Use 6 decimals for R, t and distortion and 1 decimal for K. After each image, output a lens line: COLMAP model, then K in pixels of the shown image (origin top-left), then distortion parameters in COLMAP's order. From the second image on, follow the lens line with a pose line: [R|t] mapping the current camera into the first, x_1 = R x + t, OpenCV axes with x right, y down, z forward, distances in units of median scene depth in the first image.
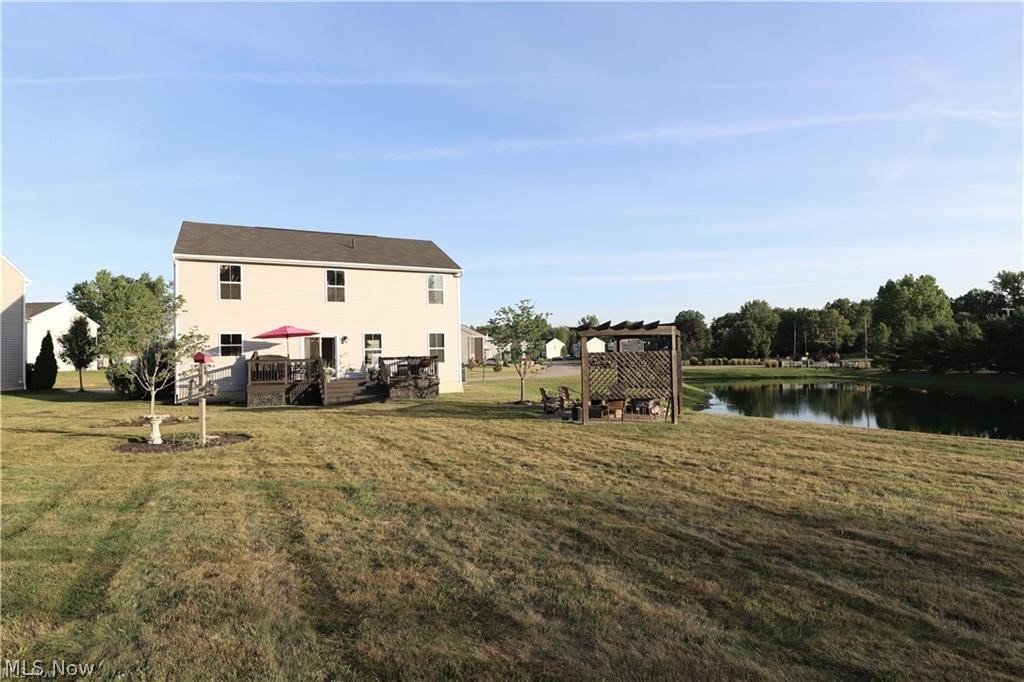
lens RADIAL K [[553.8, 0, 510.9], [0, 553.8, 342.8], [0, 0, 1]] dist [-0.001170, -0.000122]
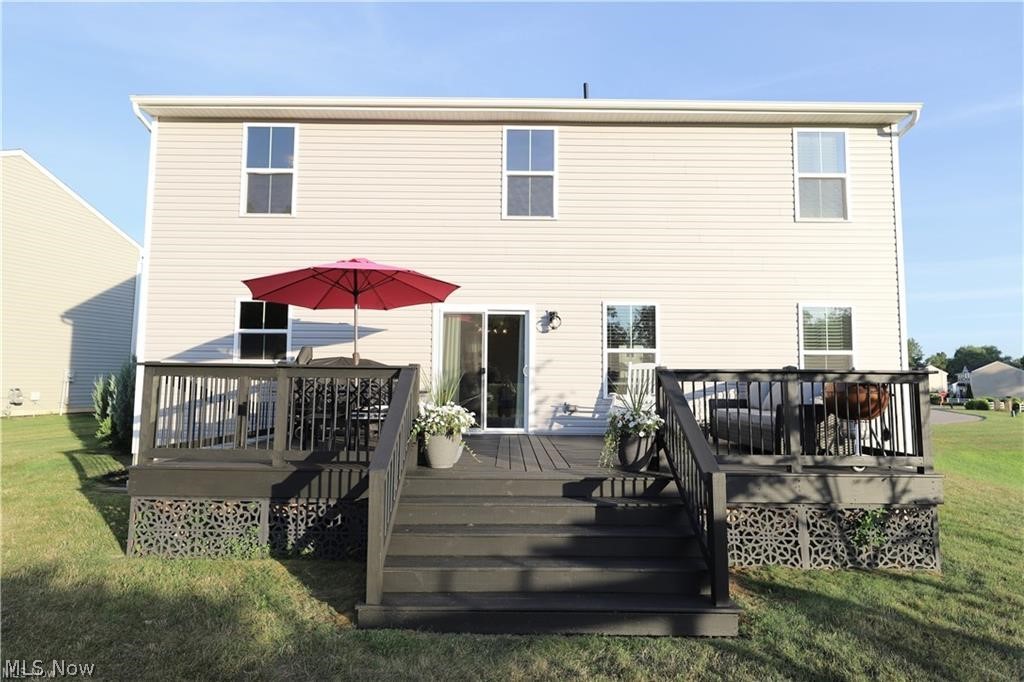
lens RADIAL K [[553.8, 0, 510.9], [0, 553.8, 342.8], [0, 0, 1]] dist [-0.001170, -0.000122]
pose [[0.896521, -0.002949, -0.442992, -0.181043], [-0.019171, 0.998783, -0.045447, 0.026084], [0.442587, 0.049237, 0.895373, 0.727803]]
